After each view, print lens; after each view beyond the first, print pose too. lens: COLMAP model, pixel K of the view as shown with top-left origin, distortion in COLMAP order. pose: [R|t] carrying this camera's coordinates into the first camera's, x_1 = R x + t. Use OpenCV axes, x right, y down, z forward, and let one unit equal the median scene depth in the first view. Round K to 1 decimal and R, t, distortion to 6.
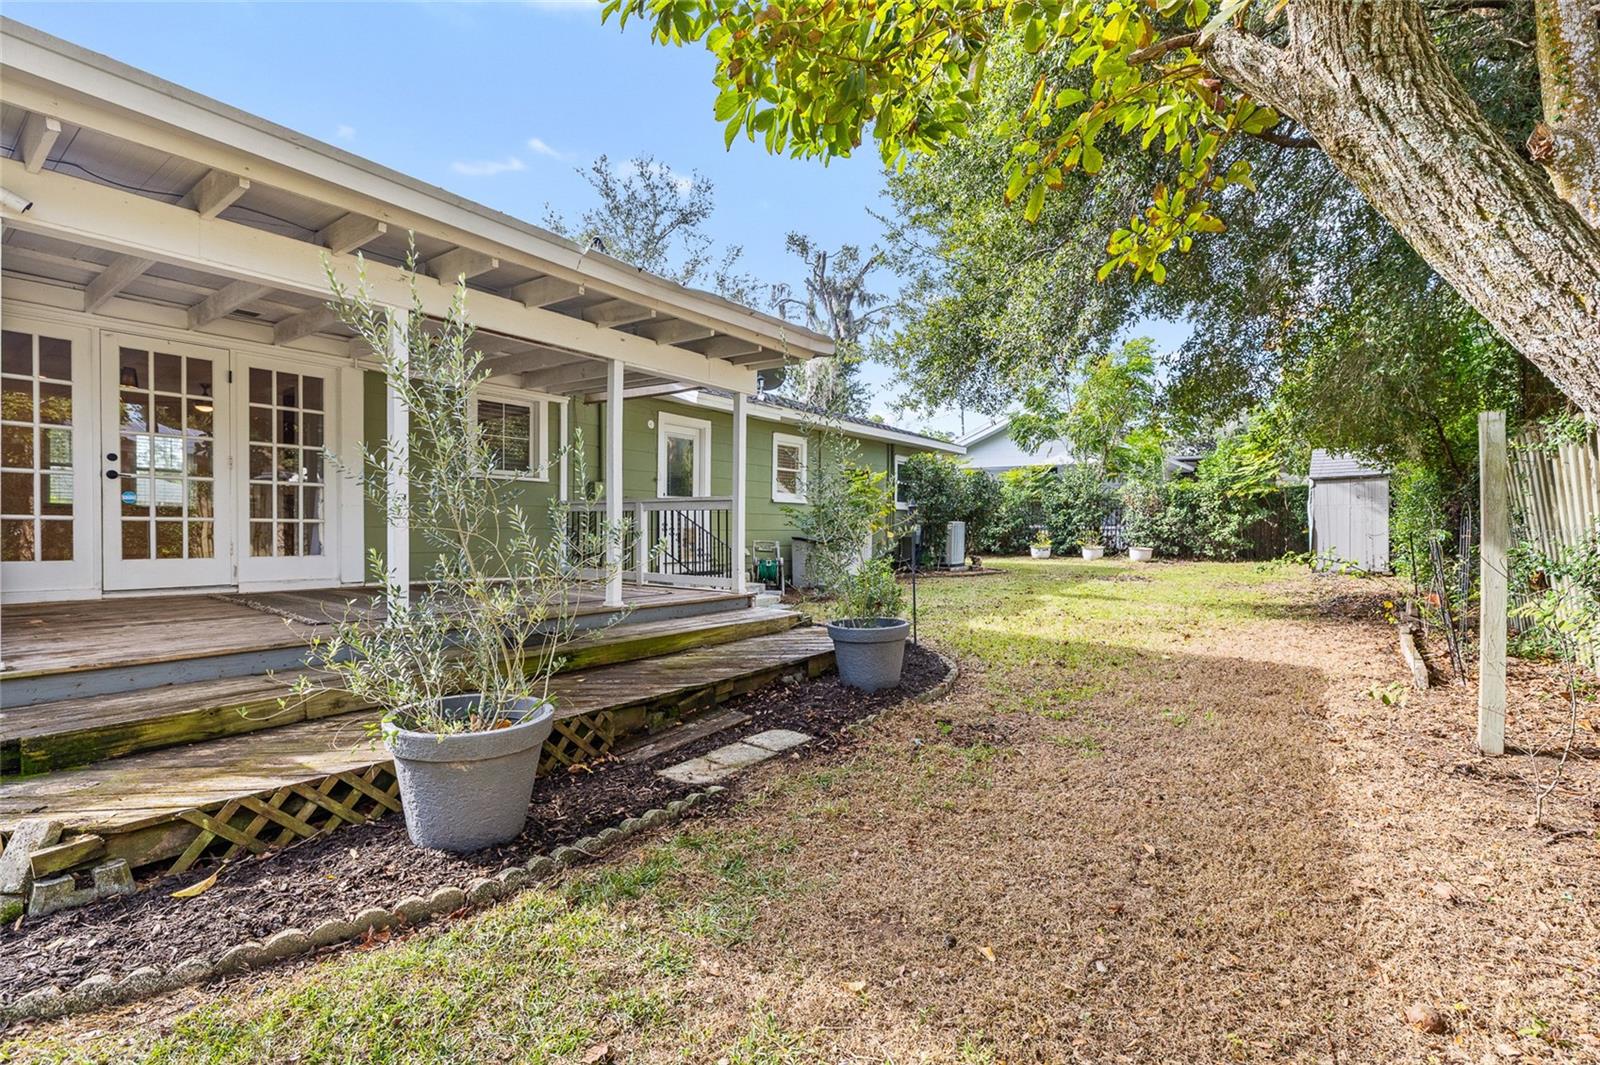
lens RADIAL K [[708.7, 0, 796.0], [0, 708.7, 536.4], [0, 0, 1]] dist [0.010259, 0.000199]
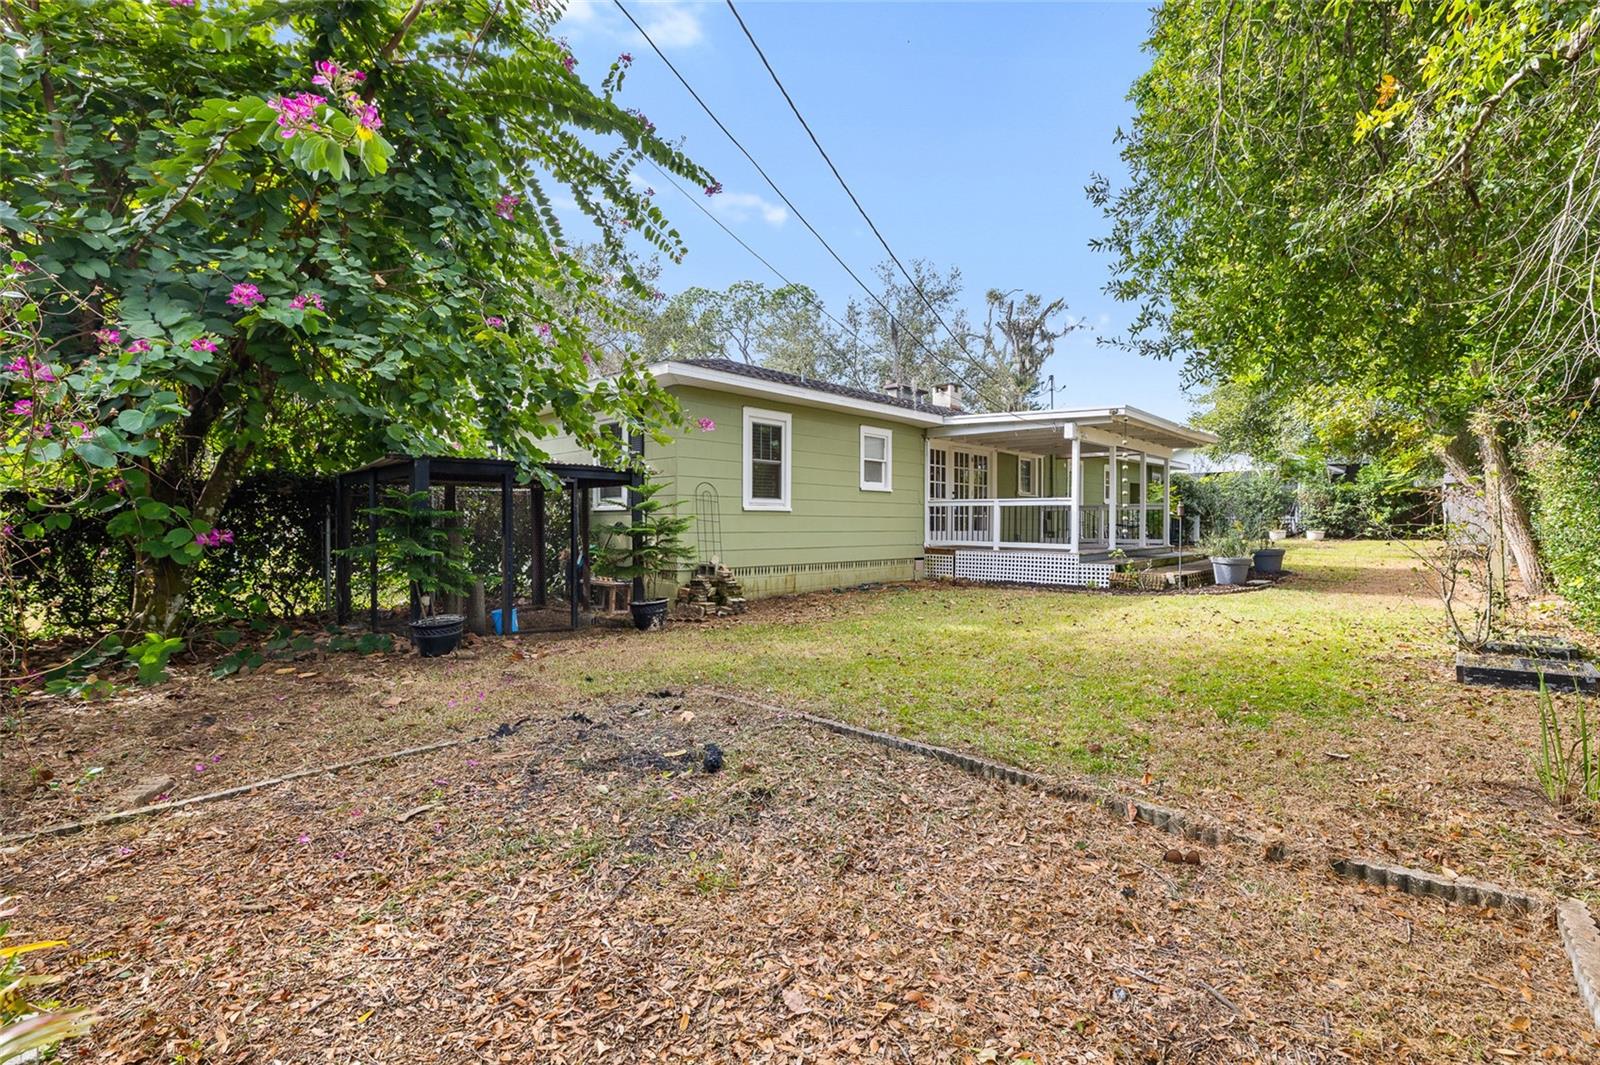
lens RADIAL K [[708.7, 0, 807.3], [0, 708.7, 522.5], [0, 0, 1]] dist [0.010259, 0.000199]
pose [[0.994485, -0.011295, -0.104266, -0.385774], [0.009404, 0.999783, -0.018606, 0.015607], [0.104453, 0.017523, 0.994375, -0.539732]]
